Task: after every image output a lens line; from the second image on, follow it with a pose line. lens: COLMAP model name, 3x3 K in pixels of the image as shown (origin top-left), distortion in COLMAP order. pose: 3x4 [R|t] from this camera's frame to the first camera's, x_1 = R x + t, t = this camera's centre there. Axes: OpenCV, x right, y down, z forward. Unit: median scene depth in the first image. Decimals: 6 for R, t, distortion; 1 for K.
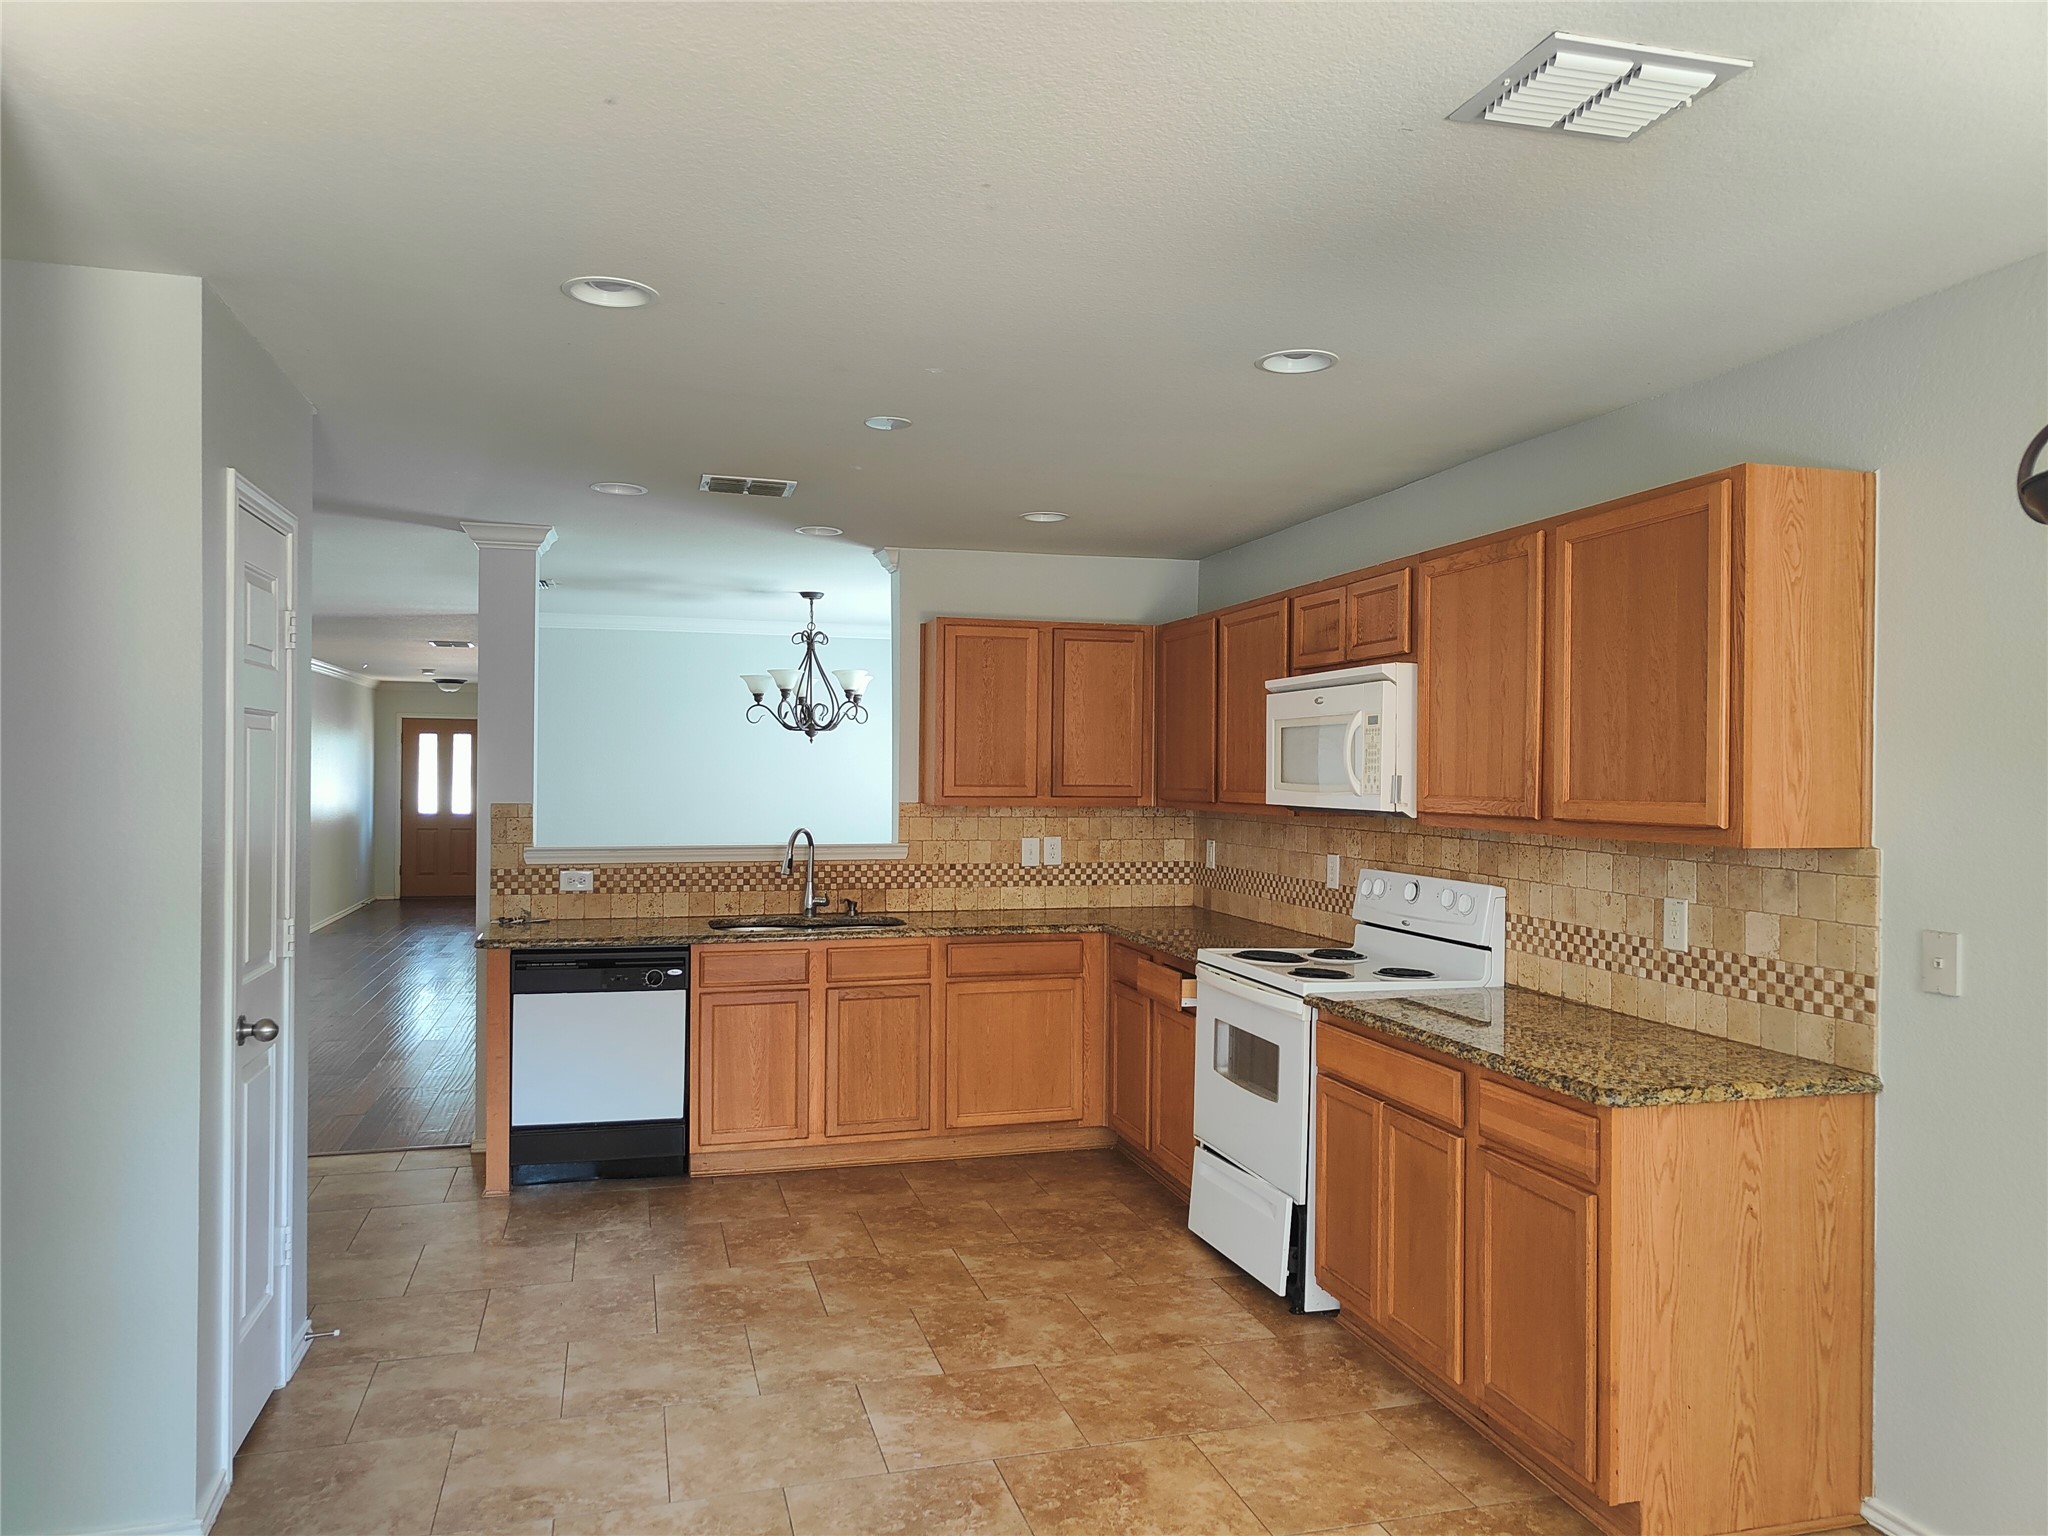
lens RADIAL K [[1433.5, 0, 1031.2], [0, 1433.5, 771.1], [0, 0, 1]] dist [0.016907, -0.009782]
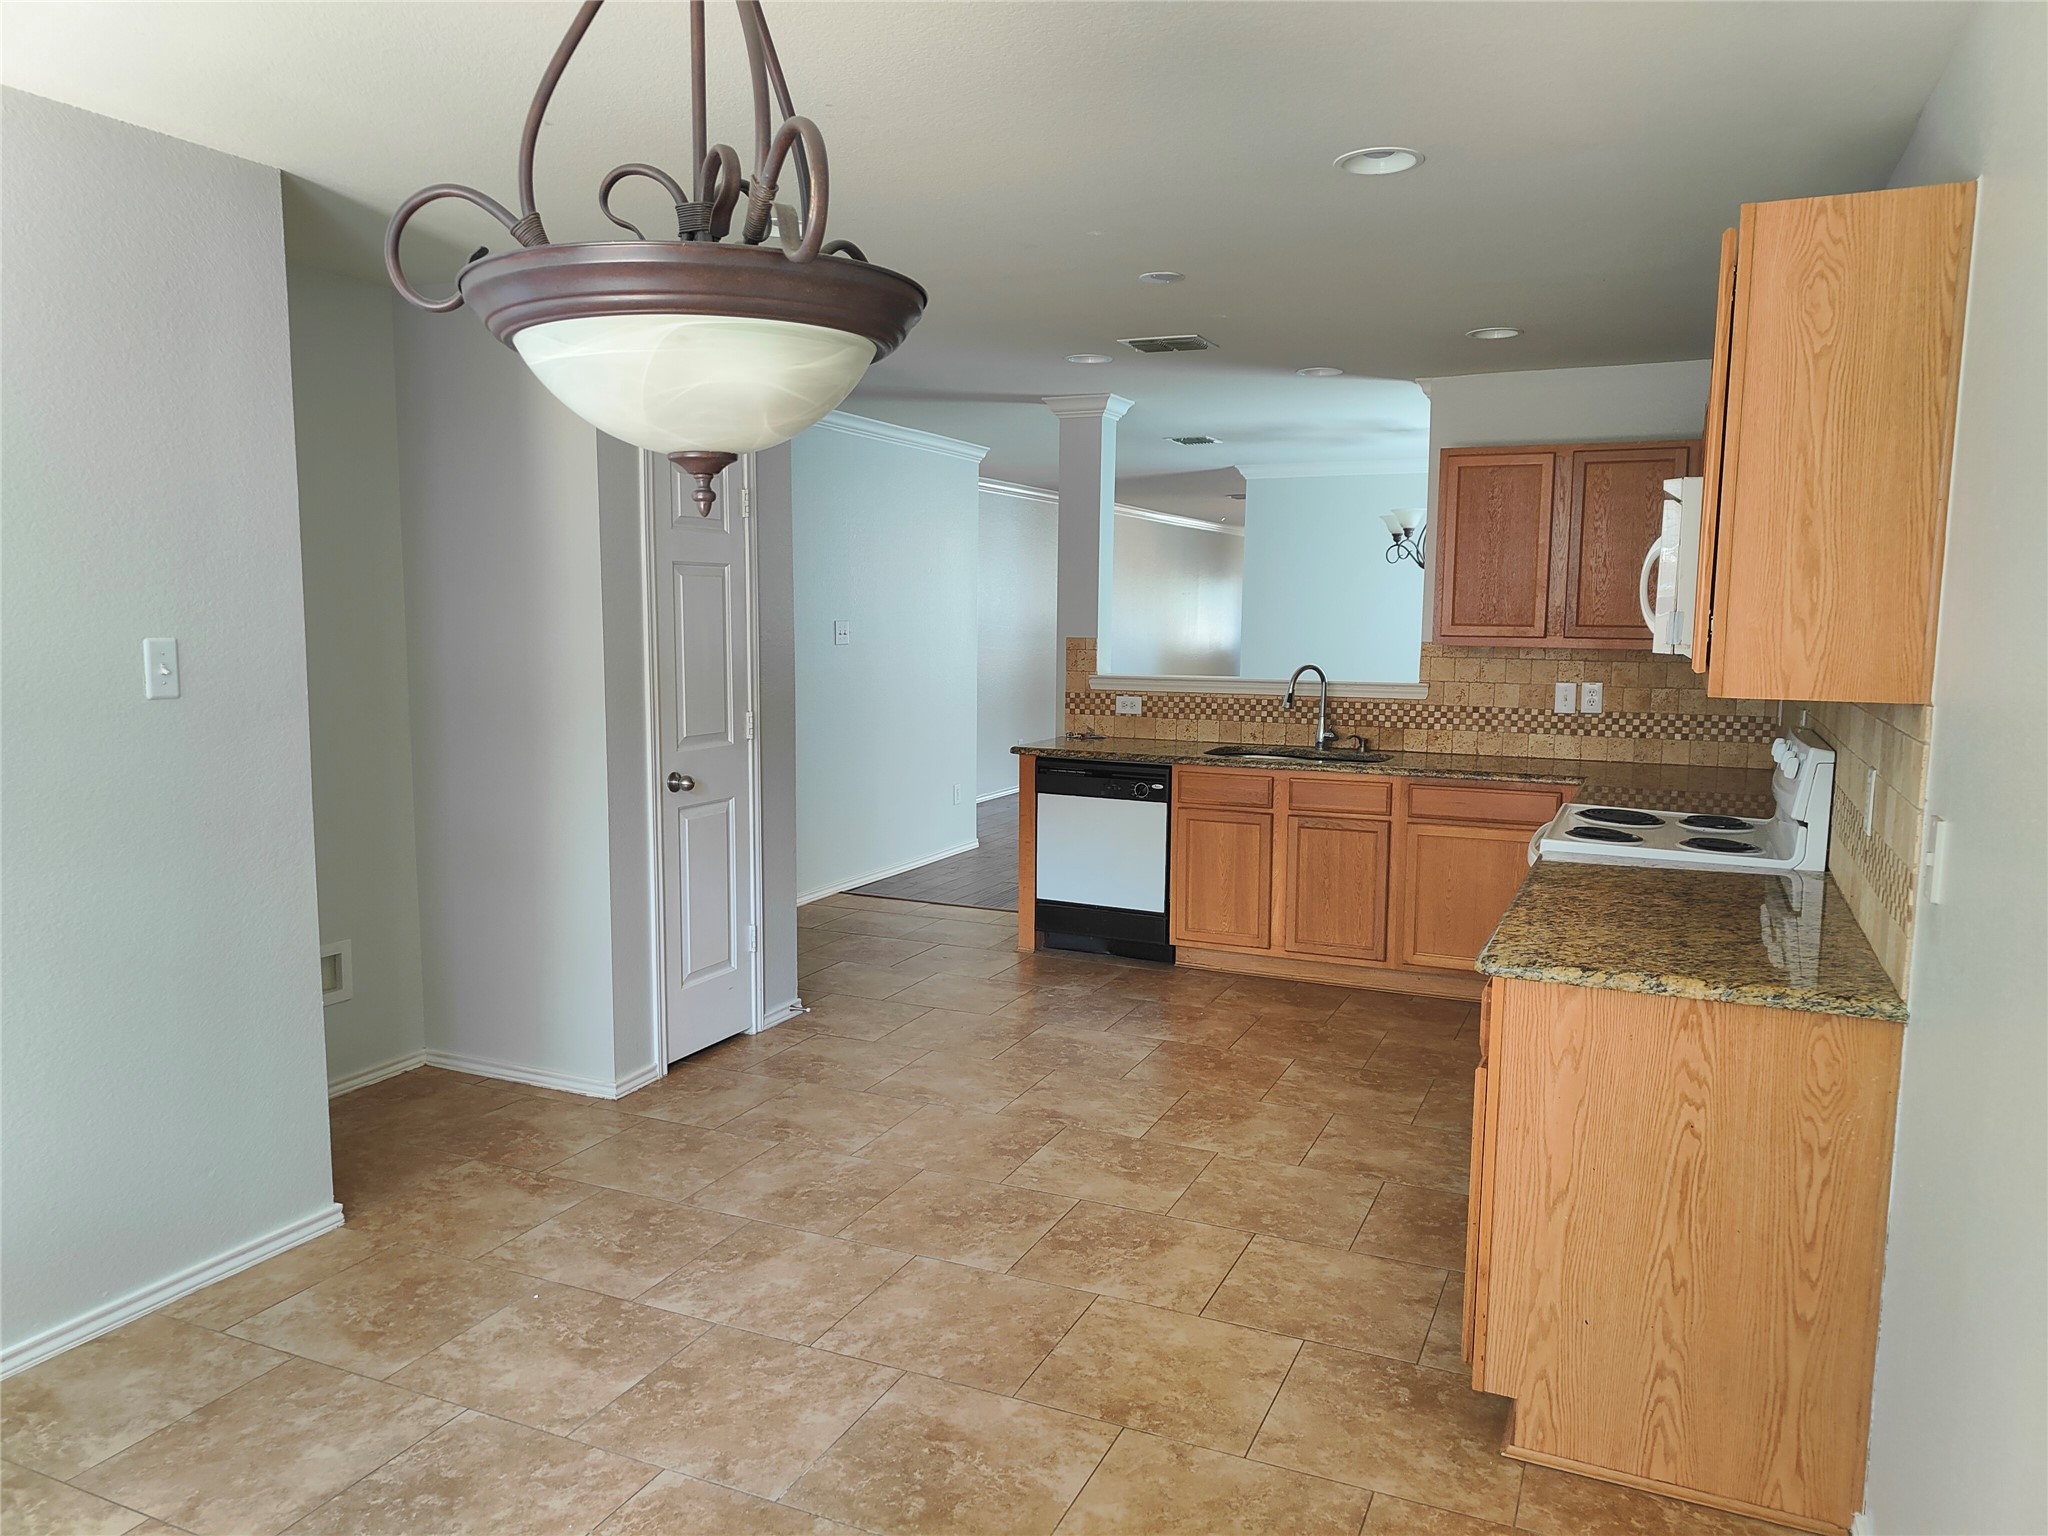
lens RADIAL K [[1433.5, 0, 1021.9], [0, 1433.5, 778.3], [0, 0, 1]] dist [0.016907, -0.009782]
pose [[0.761742, 0.077027, -0.643286, 0.551078], [-0.004632, 0.993529, 0.113481, 0.006656], [0.647864, -0.083463, 0.757169, 0.097445]]
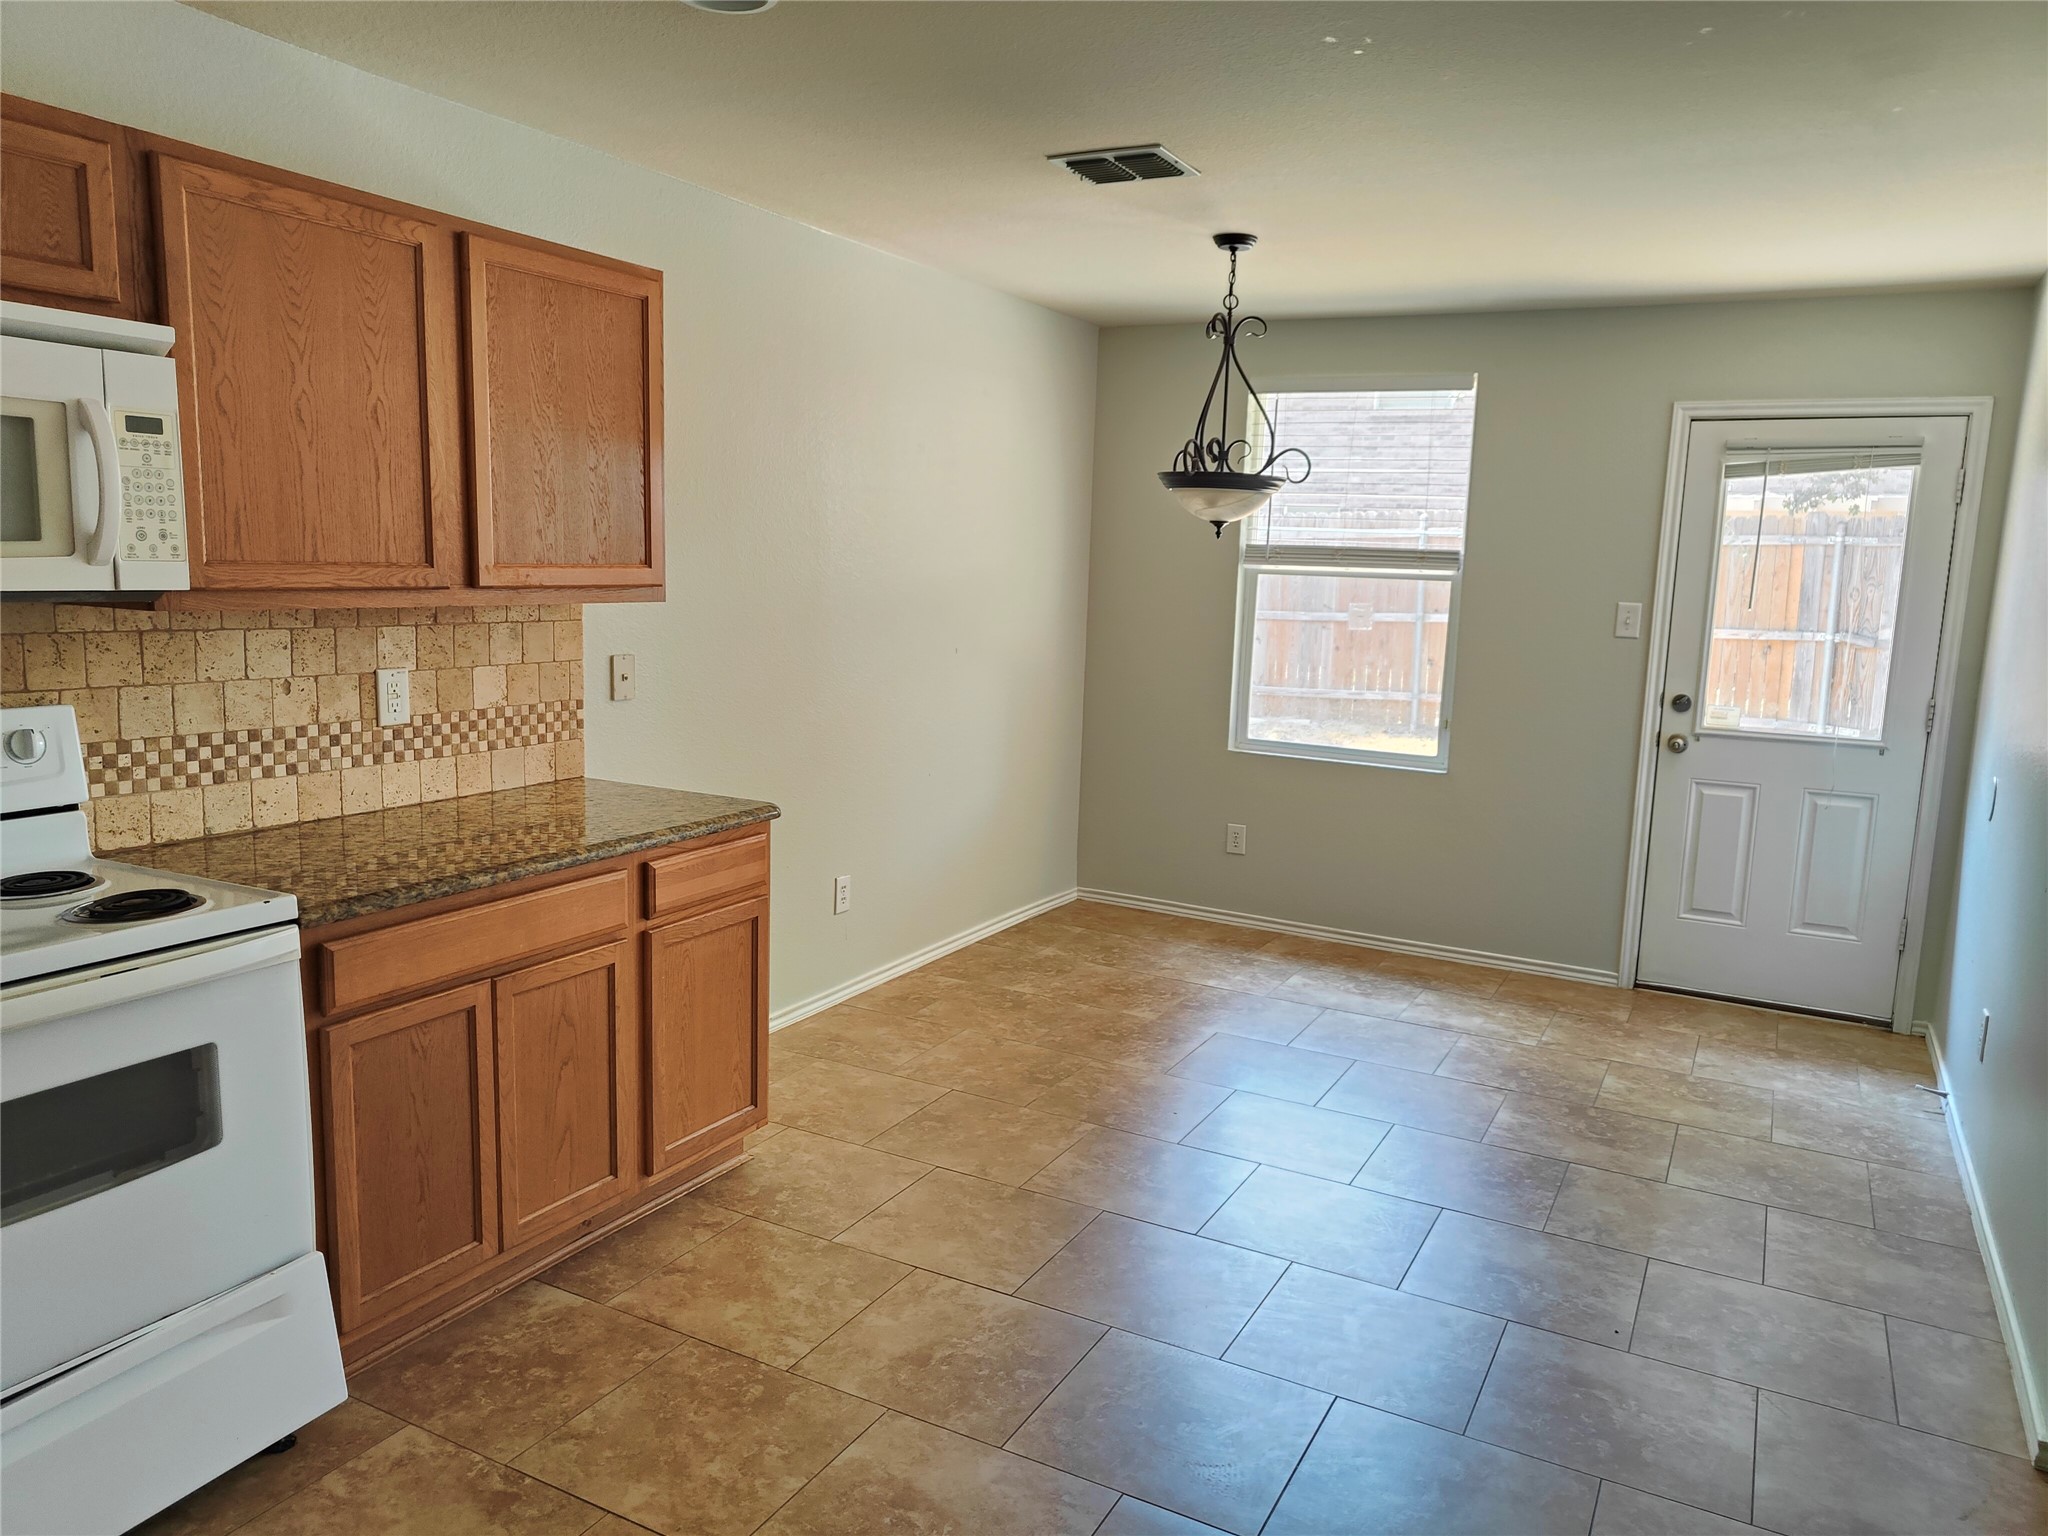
lens RADIAL K [[1433.5, 0, 1023.5], [0, 1433.5, 776.4], [0, 0, 1]] dist [0.016907, -0.009782]
pose [[-0.719231, -0.137859, 0.680956, -0.431339], [-0.038968, 0.986578, 0.158573, -0.003787], [-0.693677, 0.087516, -0.714950, 1.268045]]
